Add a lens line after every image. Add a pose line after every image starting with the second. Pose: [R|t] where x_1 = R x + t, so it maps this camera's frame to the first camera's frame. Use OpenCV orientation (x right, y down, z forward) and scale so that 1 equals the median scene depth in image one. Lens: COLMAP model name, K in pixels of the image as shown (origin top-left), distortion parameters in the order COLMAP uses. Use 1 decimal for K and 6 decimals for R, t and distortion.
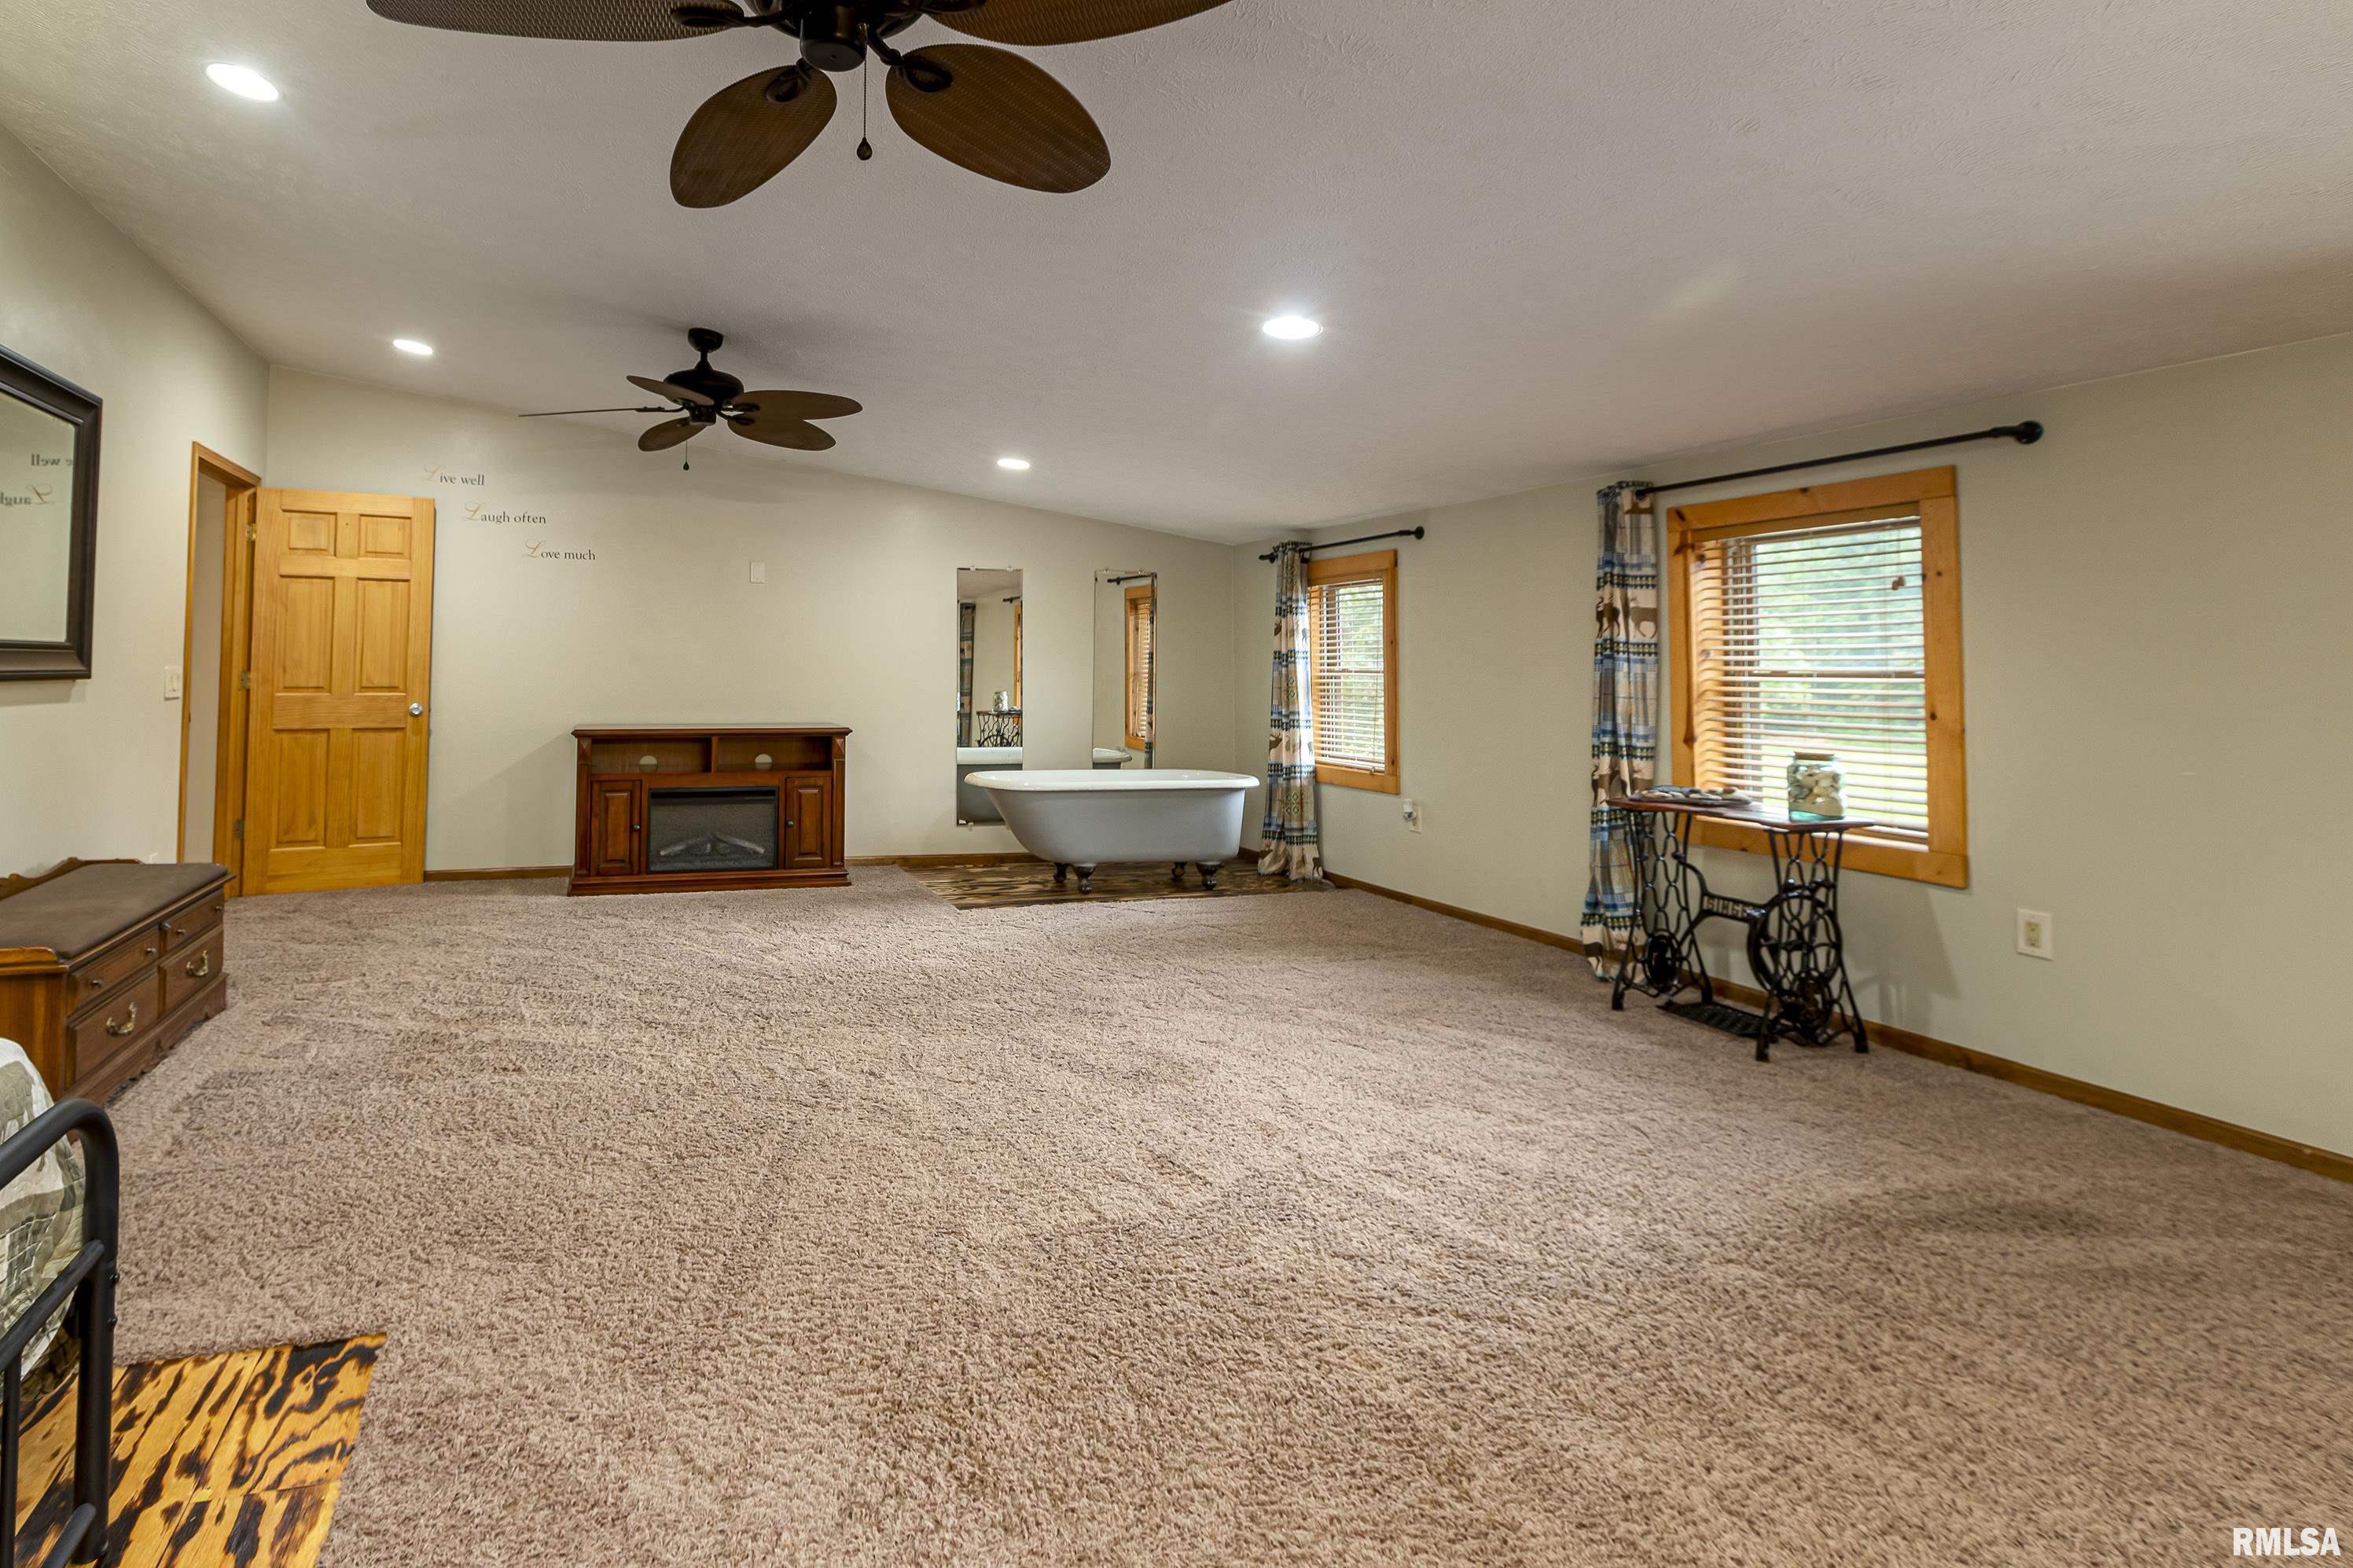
lens RADIAL K [[1105.8, 0, 1177.0], [0, 1105.8, 669.0], [0, 0, 1]] dist [-0.004748, -0.000673]
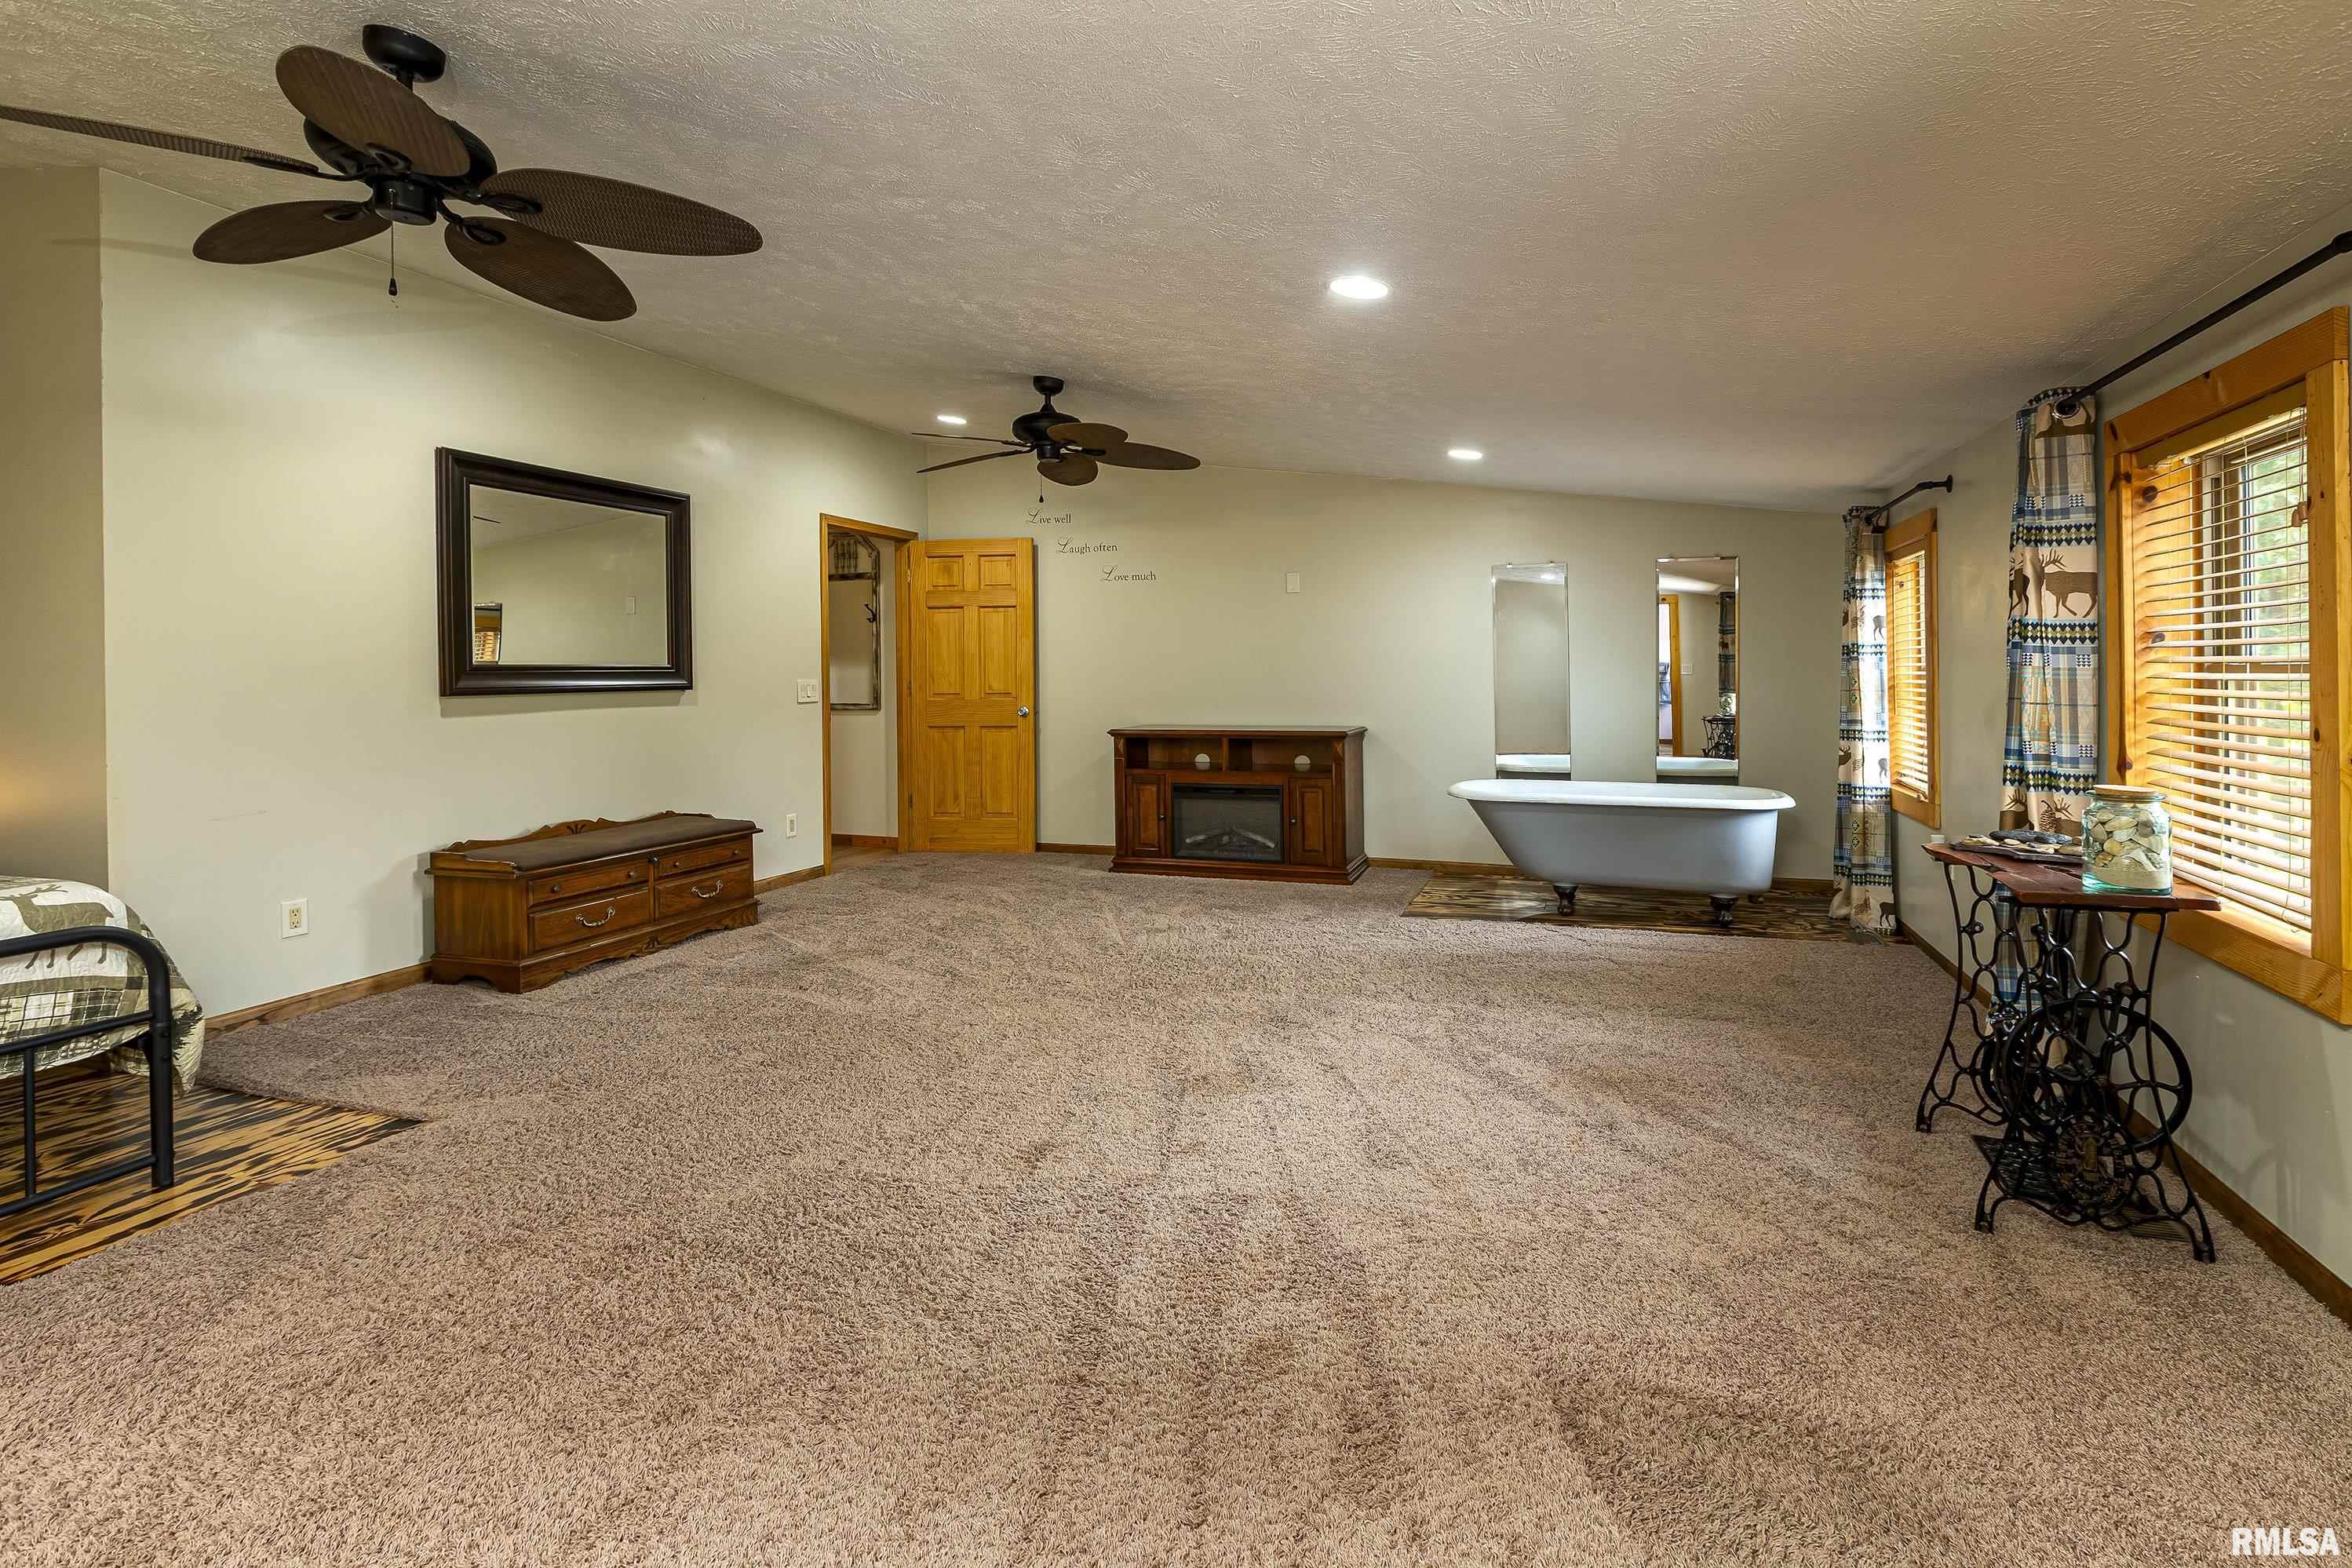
lens RADIAL K [[1130.1, 0, 1177.4], [0, 1130.1, 729.1], [0, 0, 1]] dist [0.000223, -0.000264]
pose [[0.834096, 0.013702, -0.551449, 0.334589], [0.014021, 0.998842, 0.046026, 0.001487], [0.551441, -0.046122, 0.832938, 0.099191]]
